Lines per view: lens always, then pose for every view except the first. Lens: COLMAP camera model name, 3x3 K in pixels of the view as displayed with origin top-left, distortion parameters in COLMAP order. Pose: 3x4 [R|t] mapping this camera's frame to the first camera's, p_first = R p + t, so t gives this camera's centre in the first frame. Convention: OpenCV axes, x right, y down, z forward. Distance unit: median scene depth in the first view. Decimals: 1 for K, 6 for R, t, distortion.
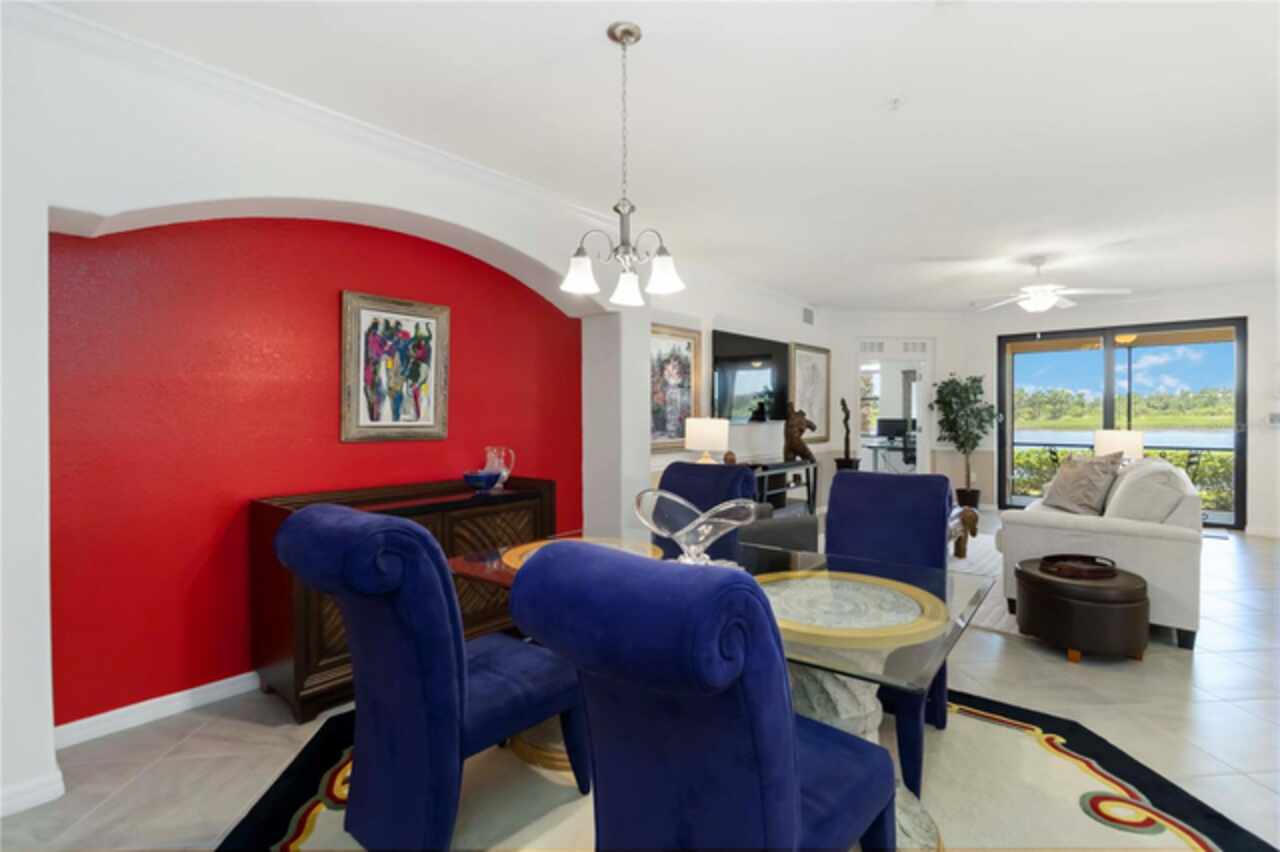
lens RADIAL K [[593.6, 0, 660.0], [0, 593.6, 421.9], [0, 0, 1]] dist [0.002558, 0.000338]
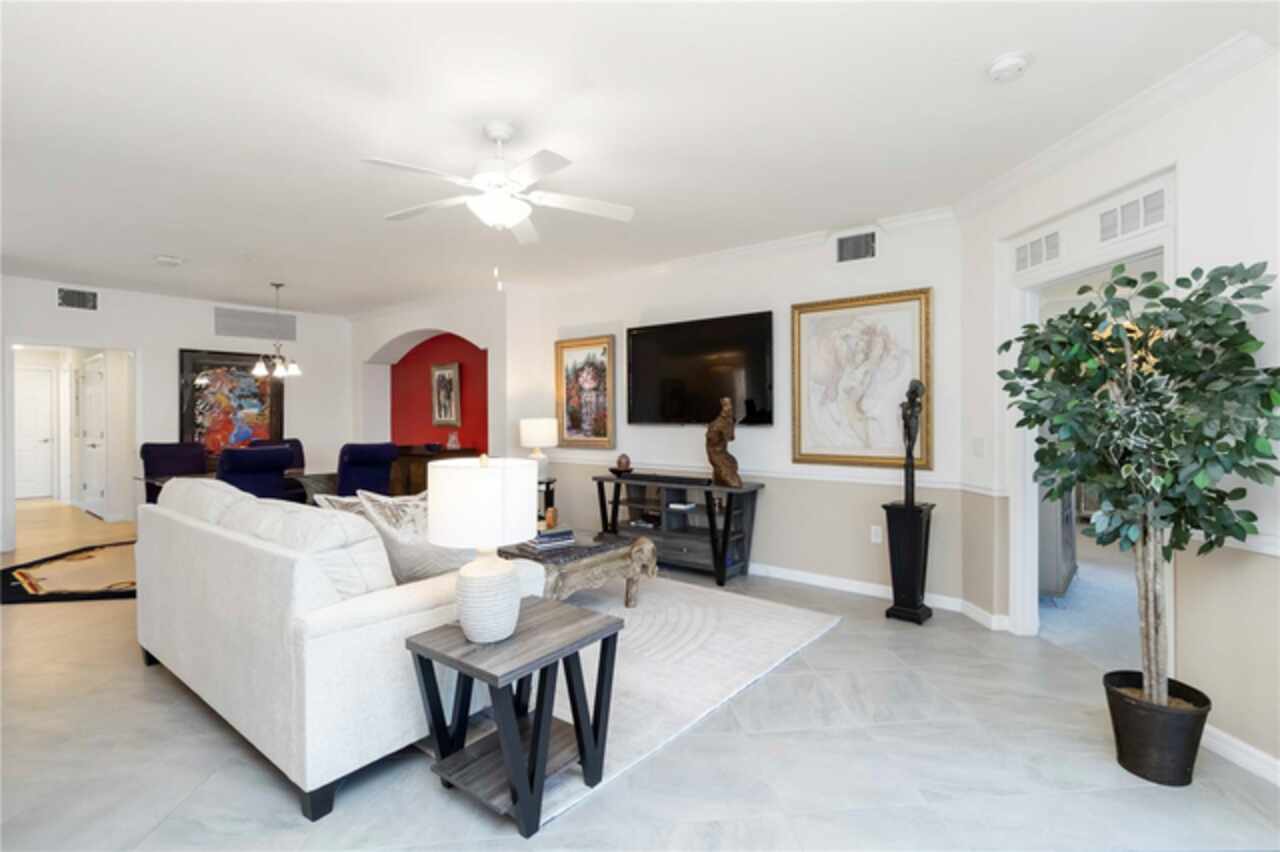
lens RADIAL K [[593.6, 0, 663.8], [0, 593.6, 420.4], [0, 0, 1]] dist [0.002558, 0.000338]
pose [[0.031662, 0.011643, -0.999431, 1.191390], [-0.010850, 0.999877, 0.011305, -0.017694], [0.999440, 0.010486, 0.031784, 1.144271]]
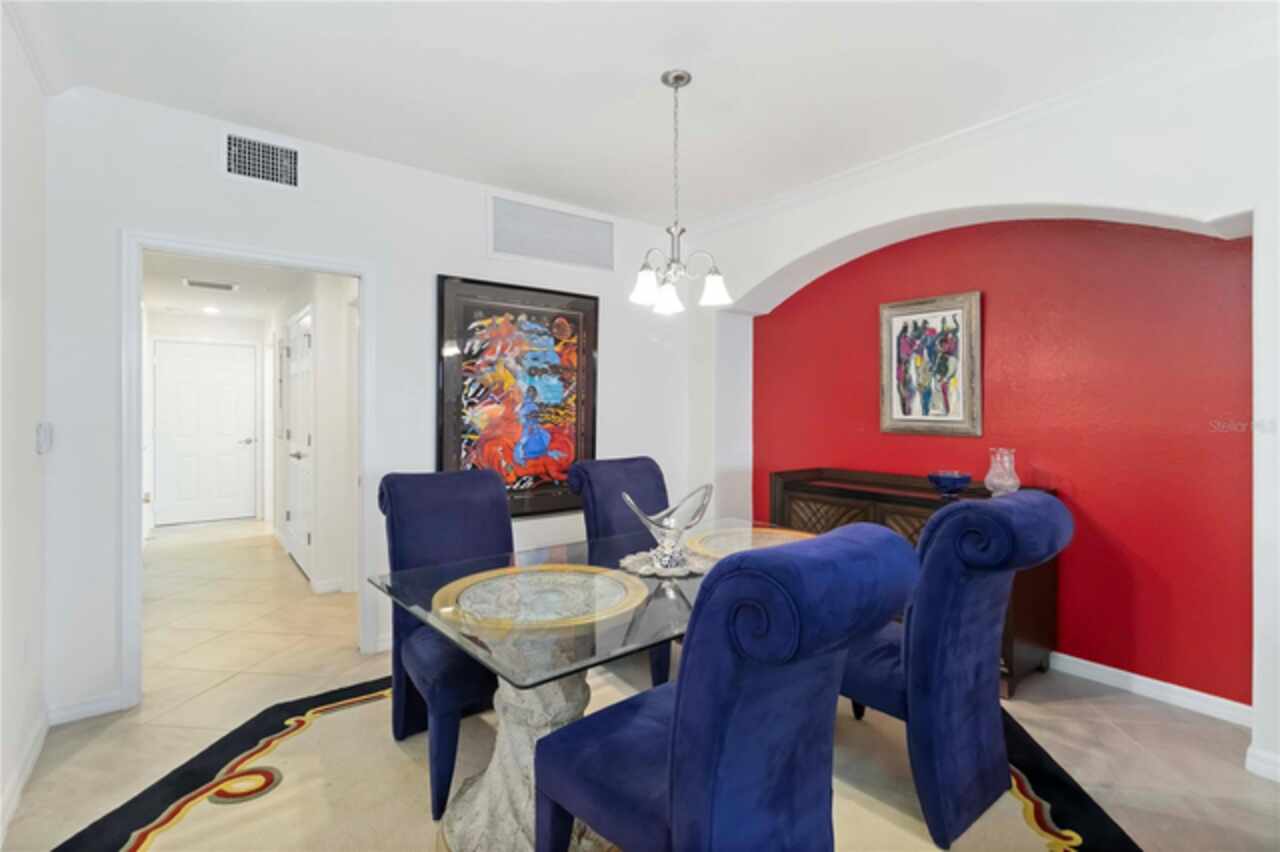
lens RADIAL K [[593.6, 0, 668.2], [0, 593.6, 413.3], [0, 0, 1]] dist [0.002558, 0.000338]
pose [[-0.192732, 0.010136, -0.981199, 0.438260], [-0.013833, 0.999819, 0.013046, -0.008221], [0.981154, 0.016087, -0.192557, 0.493859]]
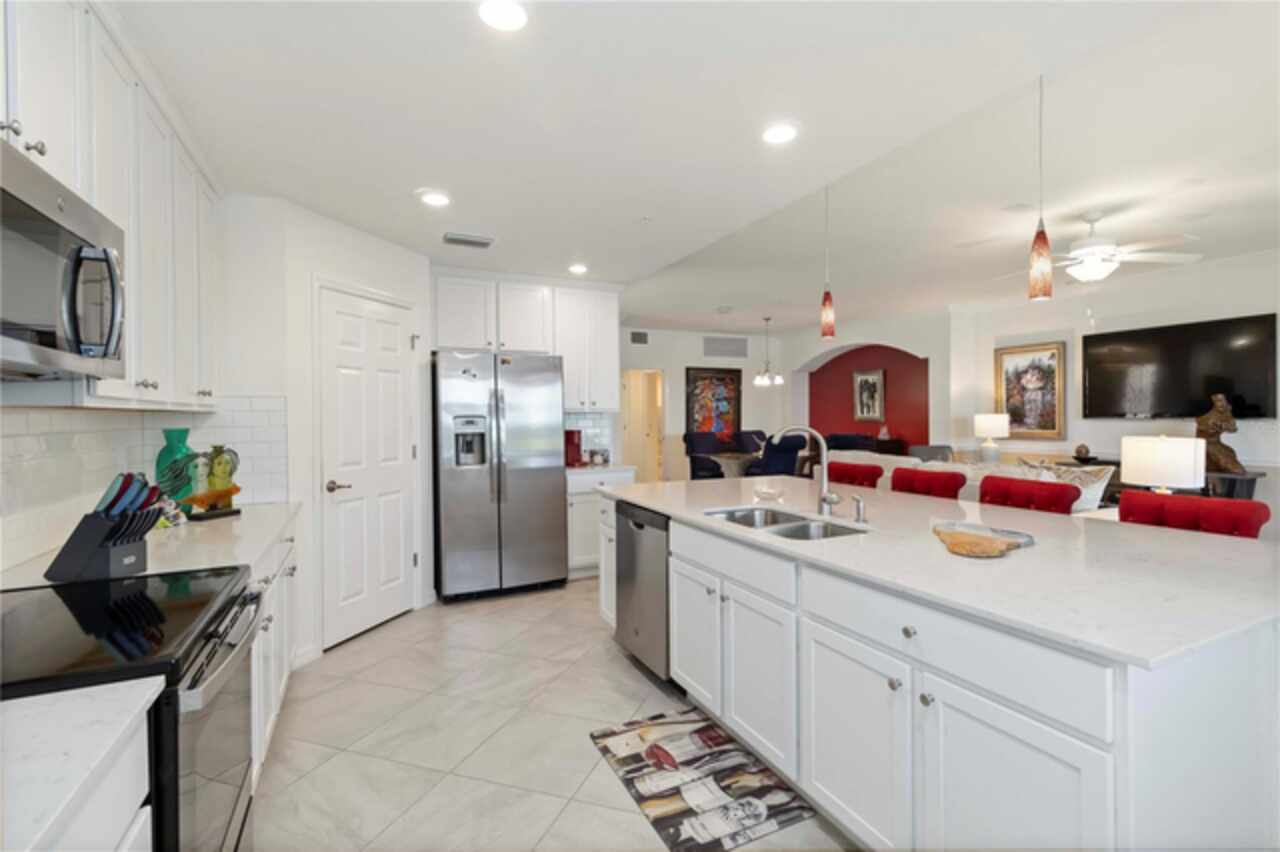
lens RADIAL K [[593.6, 0, 664.5], [0, 593.6, 417.1], [0, 0, 1]] dist [0.002558, 0.000338]
pose [[-0.397879, 0.009881, -0.917384, 1.601008], [-0.002940, 0.999923, 0.012045, -0.013643], [0.917433, 0.007490, -0.397820, 0.801845]]
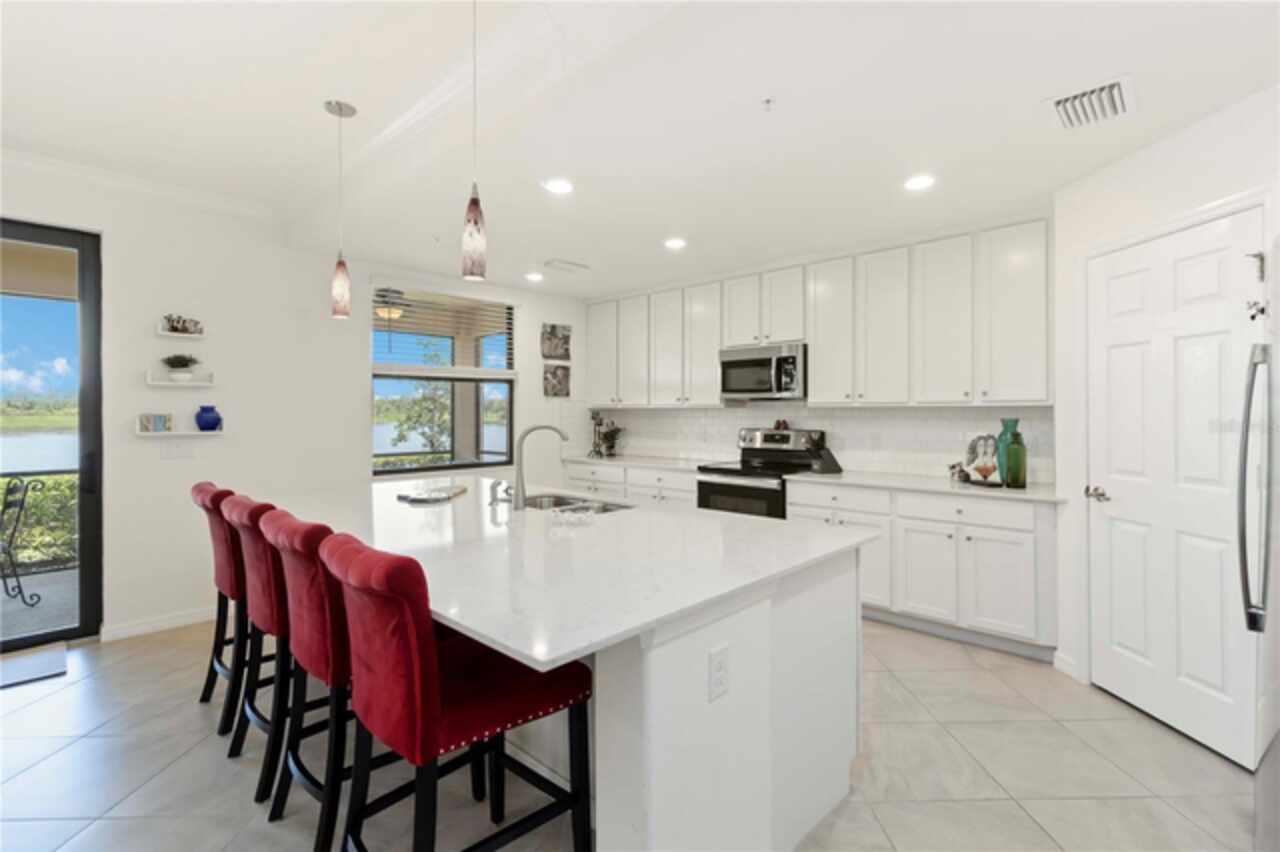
lens RADIAL K [[593.6, 0, 650.4], [0, 593.6, 413.5], [0, 0, 1]] dist [0.002558, 0.000338]
pose [[0.062333, -0.001613, 0.998054, 0.594240], [0.016509, 0.999864, 0.000585, -0.009017], [-0.997919, 0.016441, 0.062351, 0.582205]]
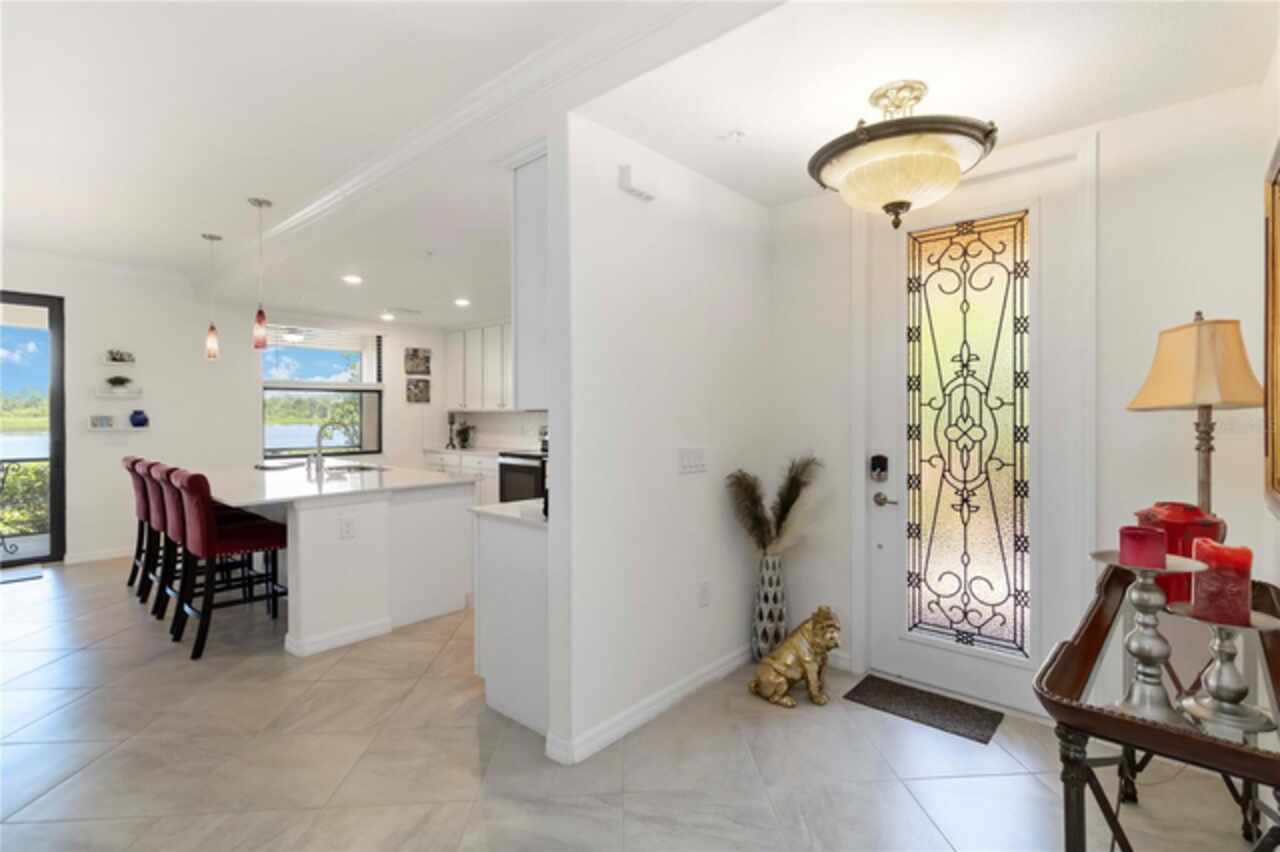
lens RADIAL K [[593.6, 0, 651.2], [0, 593.6, 416.4], [0, 0, 1]] dist [0.002558, 0.000338]
pose [[0.020638, -0.004421, 0.999777, 0.229345], [0.016156, 0.999861, 0.004088, -0.005265], [-0.999656, 0.016068, 0.020706, 0.218921]]
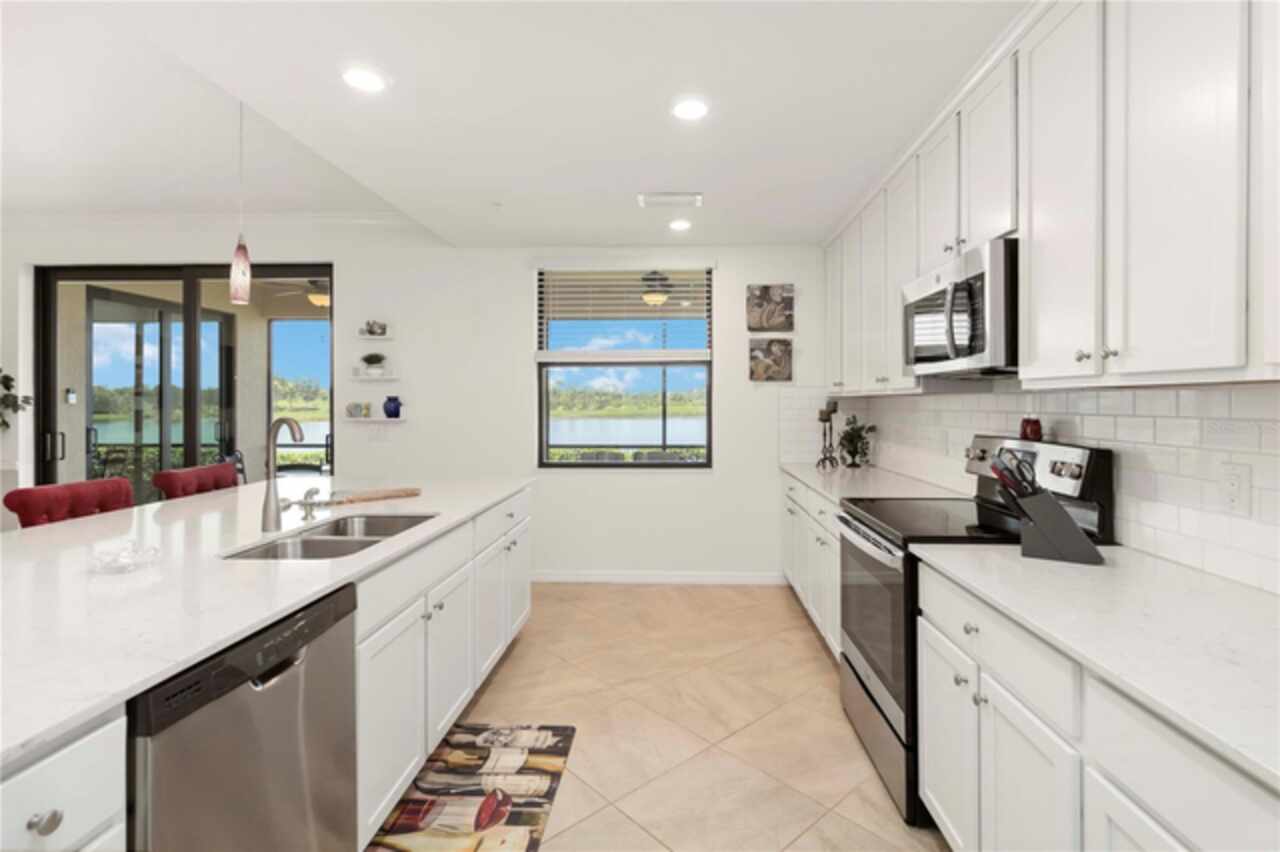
lens RADIAL K [[593.6, 0, 667.6], [0, 593.6, 393.4], [0, 0, 1]] dist [0.002558, 0.000338]
pose [[0.781737, 0.011842, 0.623496, 1.062379], [0.008143, 0.999541, -0.029194, -0.002908], [-0.623556, 0.027899, 0.781281, 0.272121]]
